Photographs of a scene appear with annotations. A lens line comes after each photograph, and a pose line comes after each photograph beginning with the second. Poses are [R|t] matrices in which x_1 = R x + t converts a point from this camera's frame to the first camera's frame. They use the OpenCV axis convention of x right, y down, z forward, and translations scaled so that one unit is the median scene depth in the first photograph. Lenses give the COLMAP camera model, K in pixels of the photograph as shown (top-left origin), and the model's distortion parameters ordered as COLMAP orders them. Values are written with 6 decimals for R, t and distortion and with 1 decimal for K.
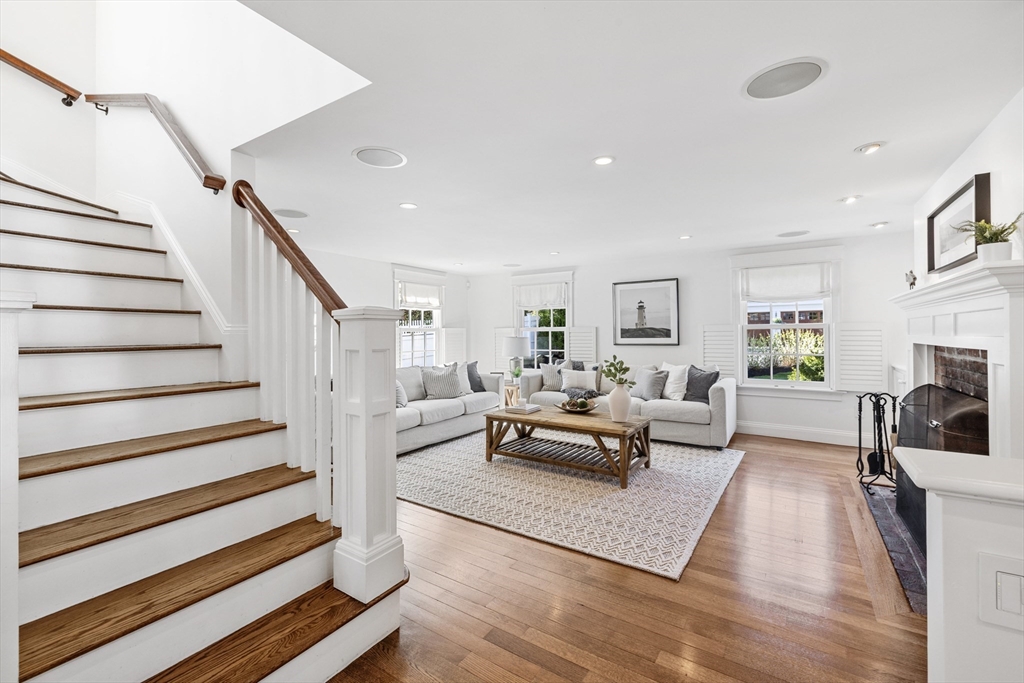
lens RADIAL K [[436.3, 0, 513.7], [0, 436.3, 337.5], [0, 0, 1]] dist [0.001116, 0.001082]
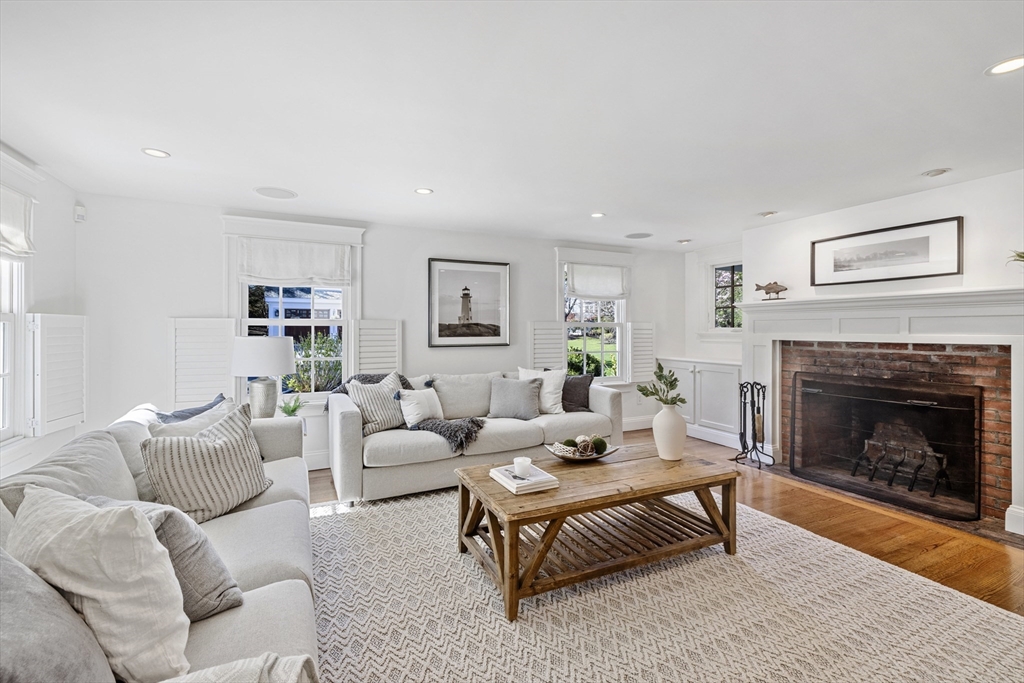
lens RADIAL K [[436.3, 0, 510.5], [0, 436.3, 331.3], [0, 0, 1]] dist [0.001116, 0.001082]
pose [[0.521130, 0.004028, 0.853468, -0.309819], [0.003520, 0.999970, -0.006869, -0.003141], [-0.853470, 0.006583, 0.521100, 0.548742]]
